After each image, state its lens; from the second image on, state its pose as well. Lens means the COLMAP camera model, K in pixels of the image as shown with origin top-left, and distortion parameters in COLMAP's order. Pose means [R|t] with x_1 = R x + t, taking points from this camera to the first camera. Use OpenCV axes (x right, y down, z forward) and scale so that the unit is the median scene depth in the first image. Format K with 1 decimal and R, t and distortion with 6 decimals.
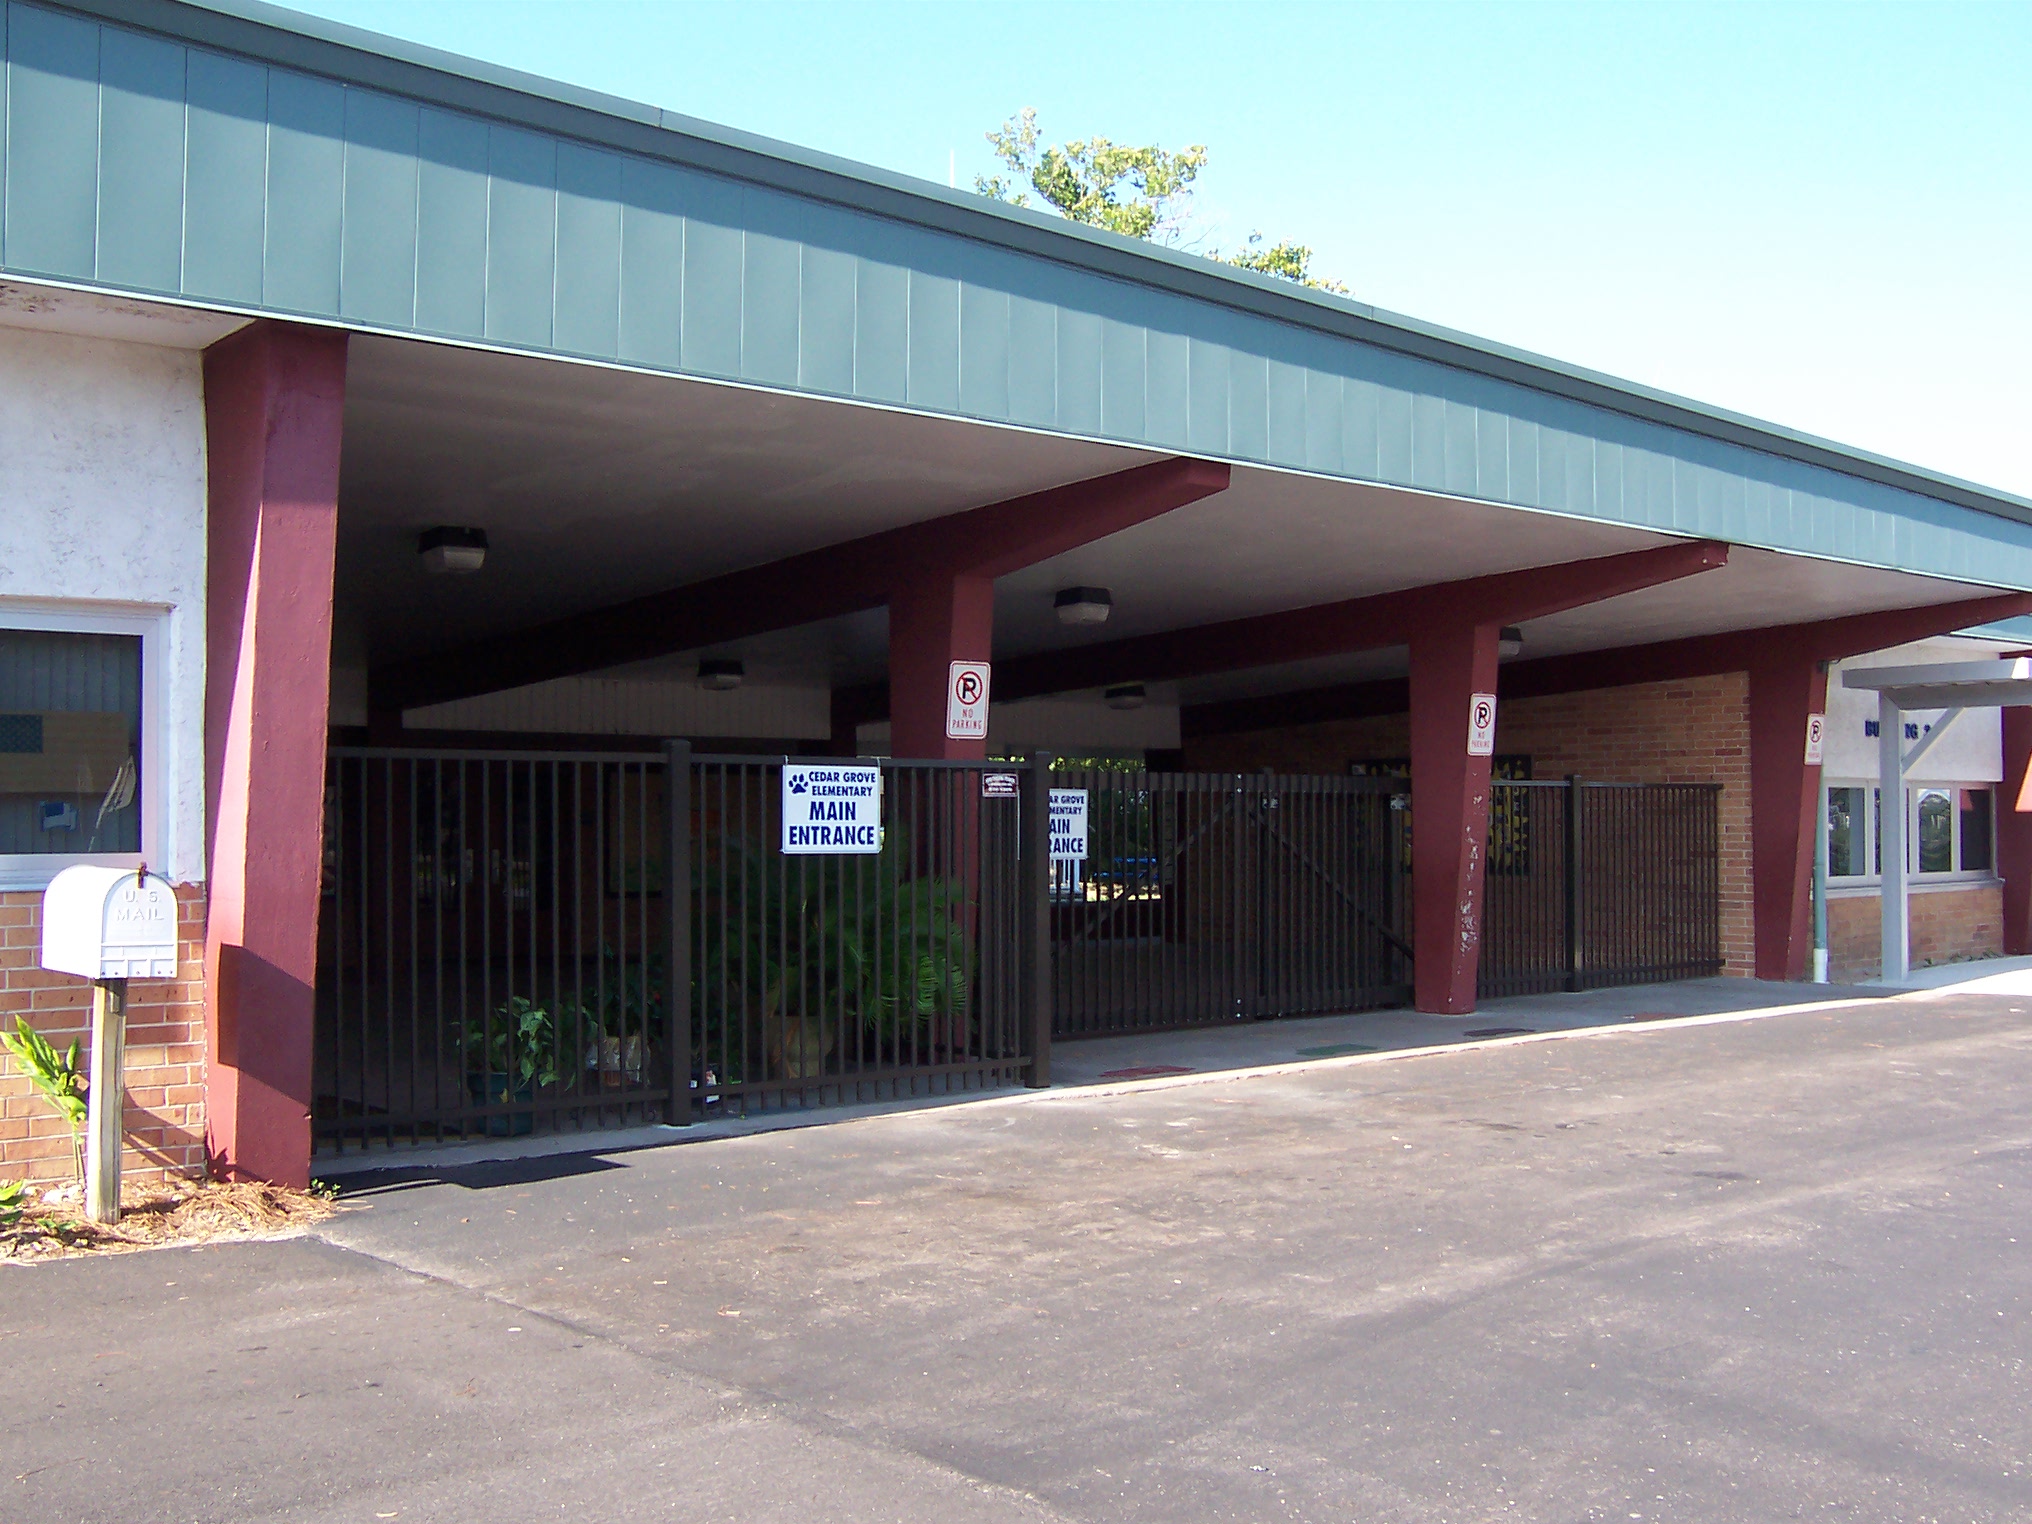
lens RADIAL K [[2177.3, 0, 1016.0], [0, 2177.3, 762.0], [0, 0, 1]] dist [-0.133550, 0.217970]
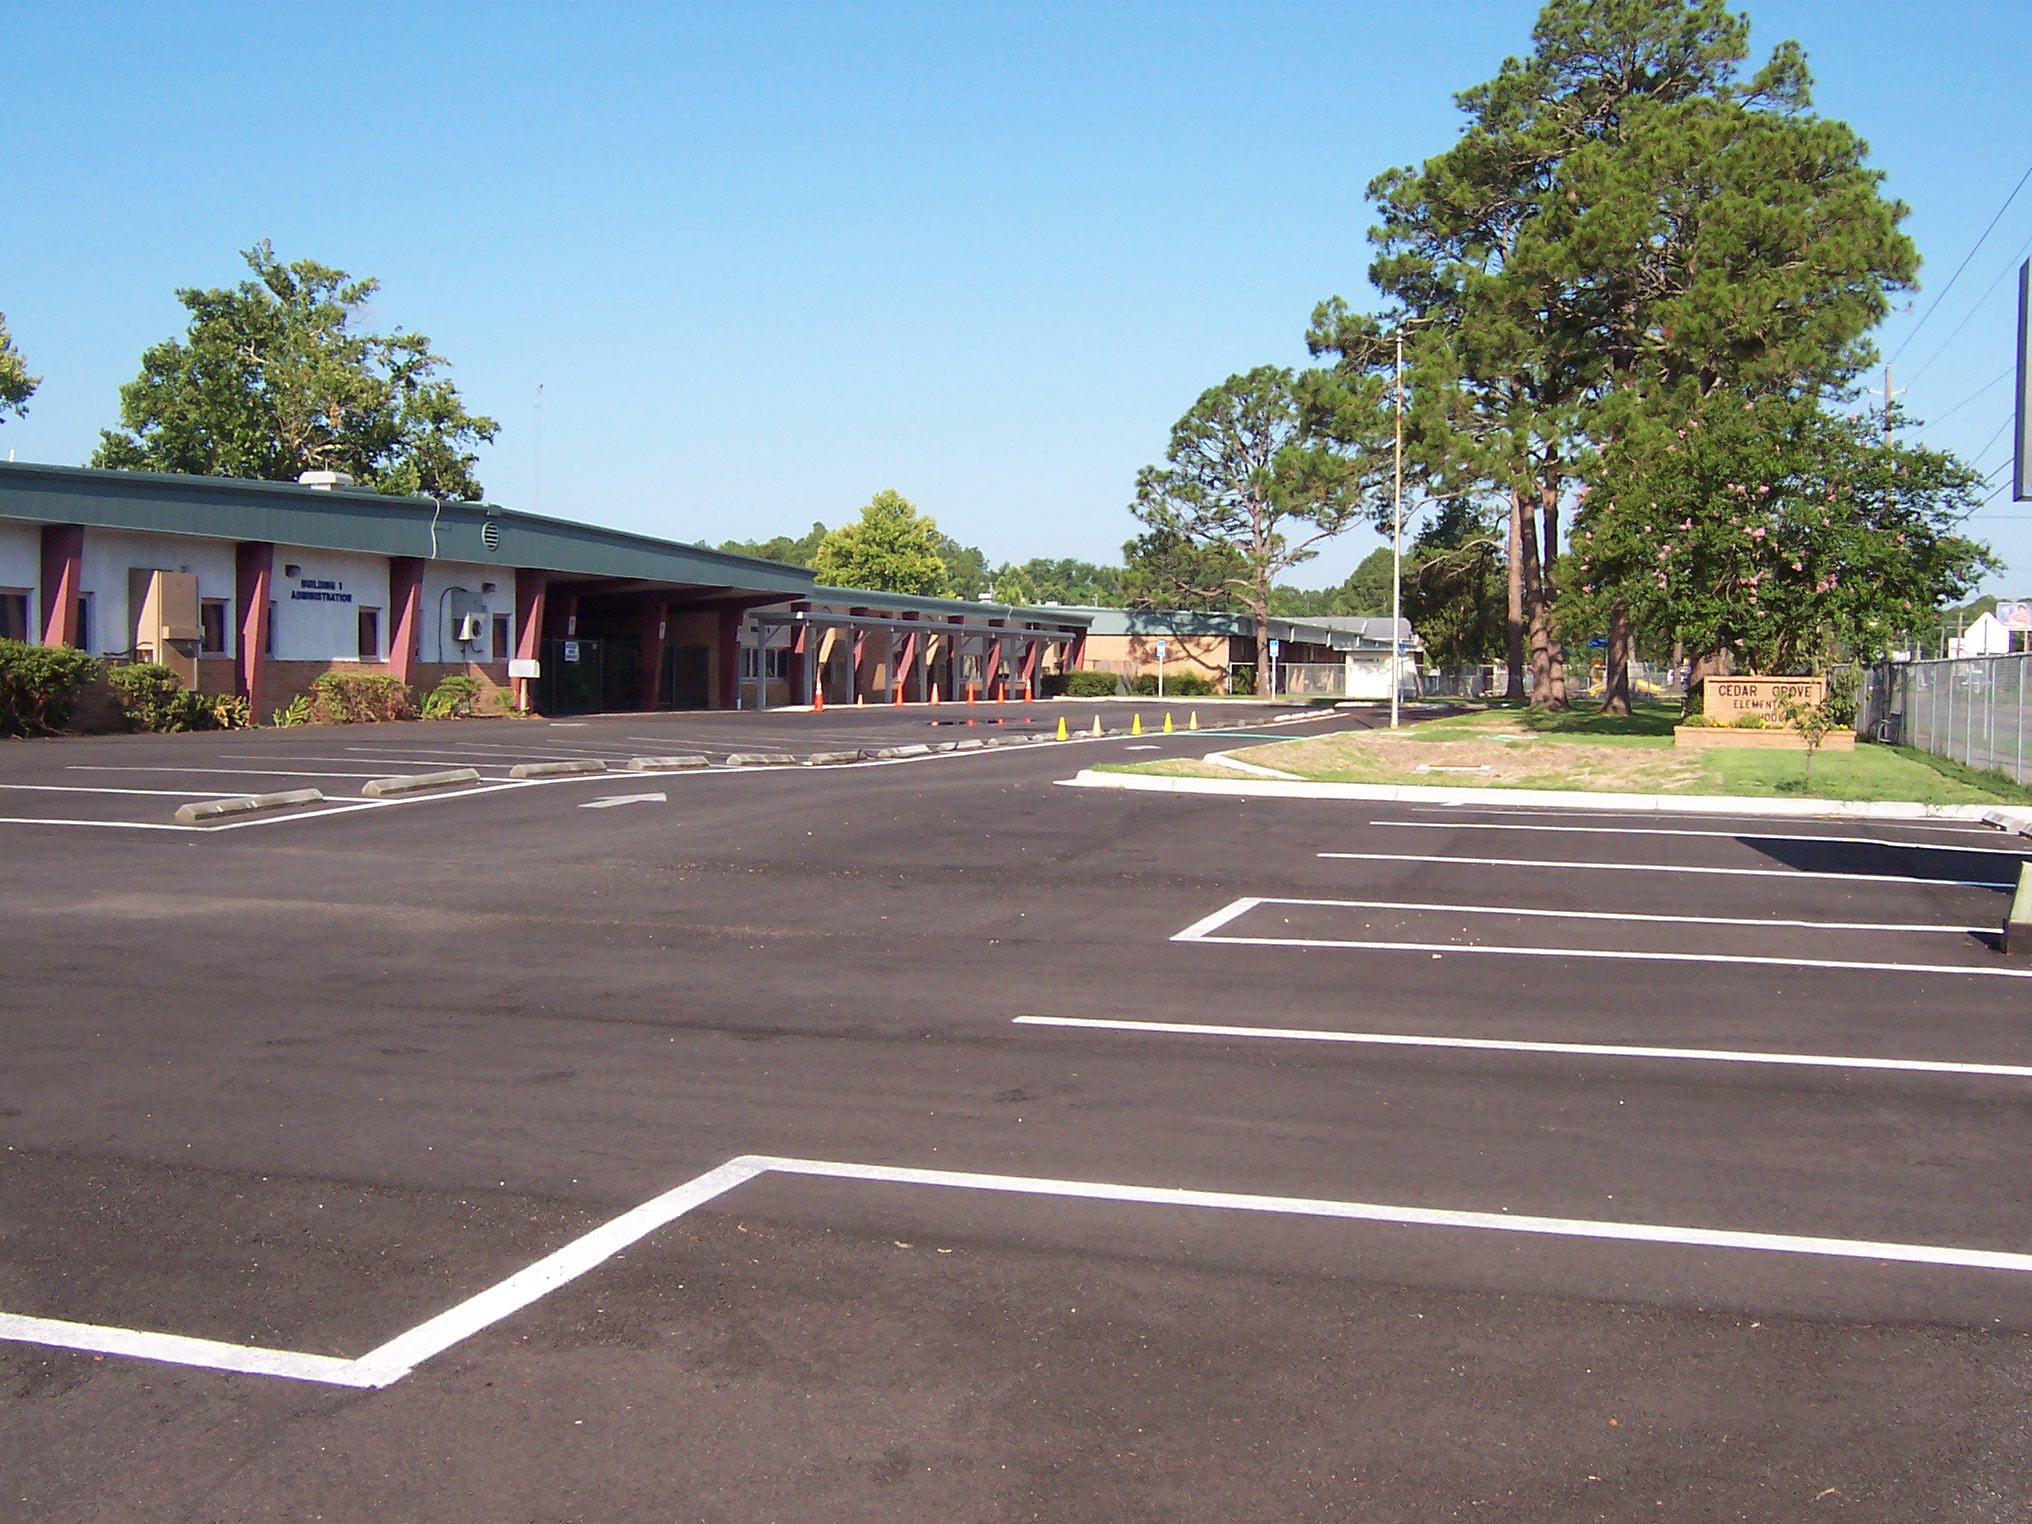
lens RADIAL K [[2177.3, 0, 1016.0], [0, 2177.3, 762.0], [0, 0, 1]] dist [-0.133550, 0.217970]
pose [[0.852707, -0.007736, 0.522332, -0.946518], [-0.027425, 0.997848, 0.059550, -0.023436], [-0.521669, -0.065104, 0.850660, -1.934220]]
